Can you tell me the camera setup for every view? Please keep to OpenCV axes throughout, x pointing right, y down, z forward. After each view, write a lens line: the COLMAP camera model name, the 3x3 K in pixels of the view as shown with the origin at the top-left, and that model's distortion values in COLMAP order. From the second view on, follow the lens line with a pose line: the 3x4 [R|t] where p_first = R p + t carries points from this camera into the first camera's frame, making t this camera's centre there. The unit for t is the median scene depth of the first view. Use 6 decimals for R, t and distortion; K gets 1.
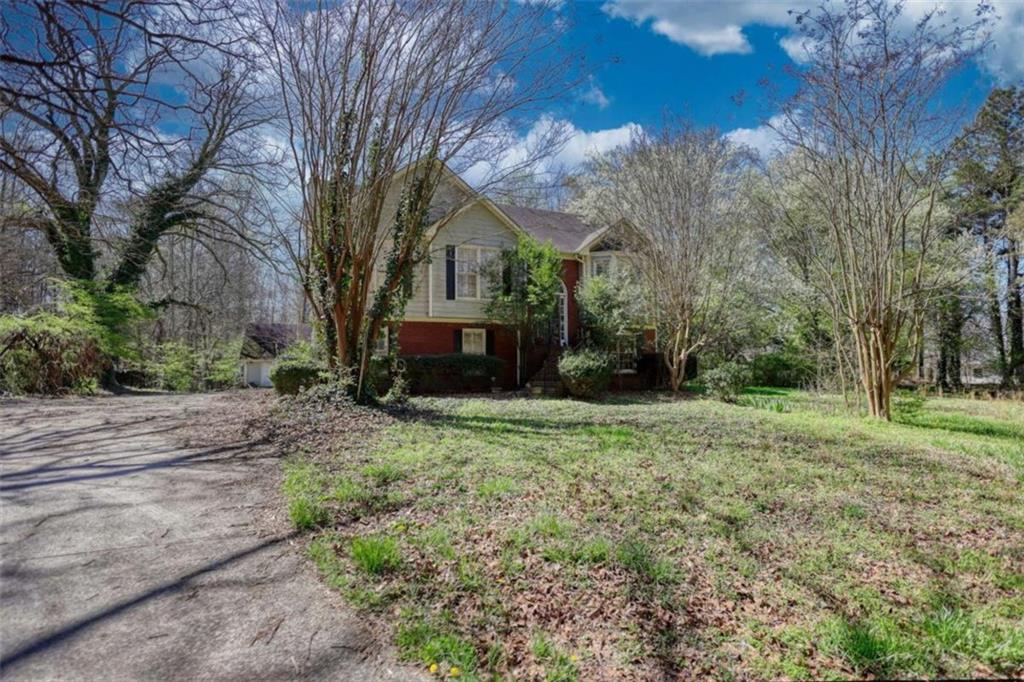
lens RADIAL K [[496.5, 0, 512.0], [0, 496.5, 341.0], [0, 0, 1]] dist [0.010002, 0.000008]
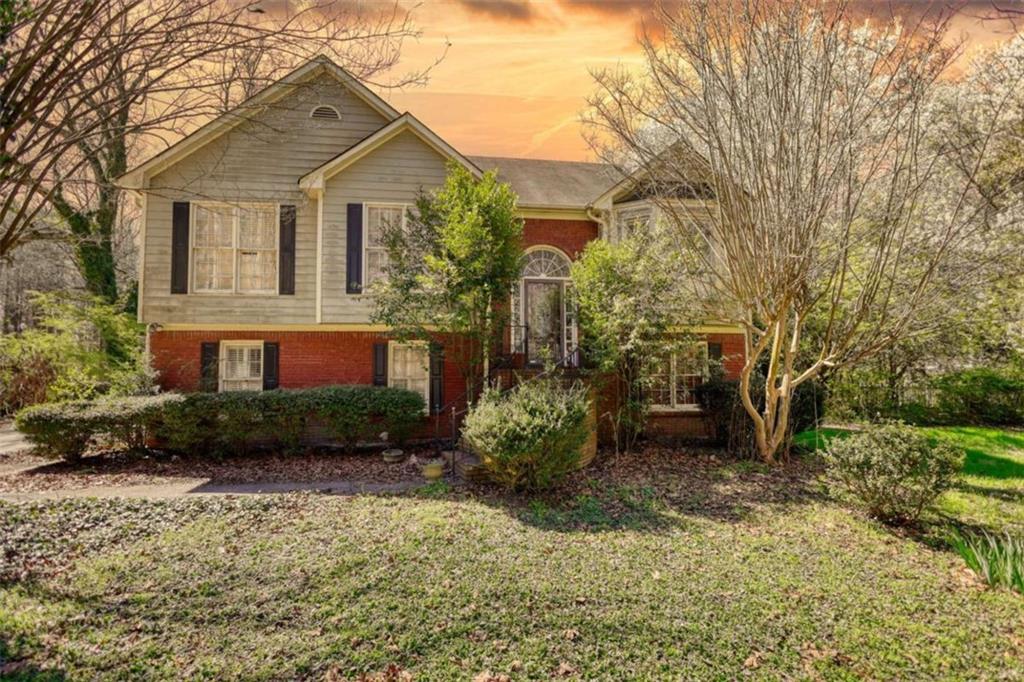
lens RADIAL K [[488.8, 0, 512.0], [0, 488.8, 341.0], [0, 0, 1]] dist [-0.000460, 0.000589]
pose [[0.966859, -0.017655, -0.254701, 0.210164], [0.015639, 0.999828, -0.009937, -0.016560], [0.254833, 0.005624, 0.966969, 0.471879]]
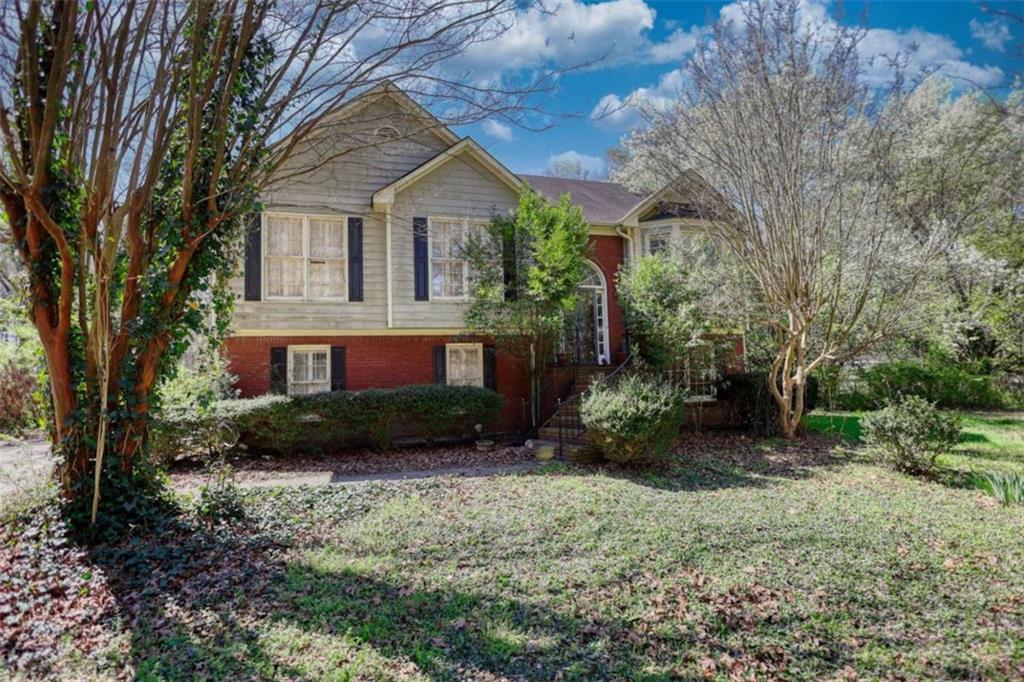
lens RADIAL K [[488.8, 0, 512.0], [0, 488.8, 341.0], [0, 0, 1]] dist [-0.000460, 0.000589]
pose [[0.992227, -0.031731, -0.120330, 0.070340], [0.029965, 0.999415, -0.016464, -0.015642], [0.120782, 0.012731, 0.992597, 0.374989]]
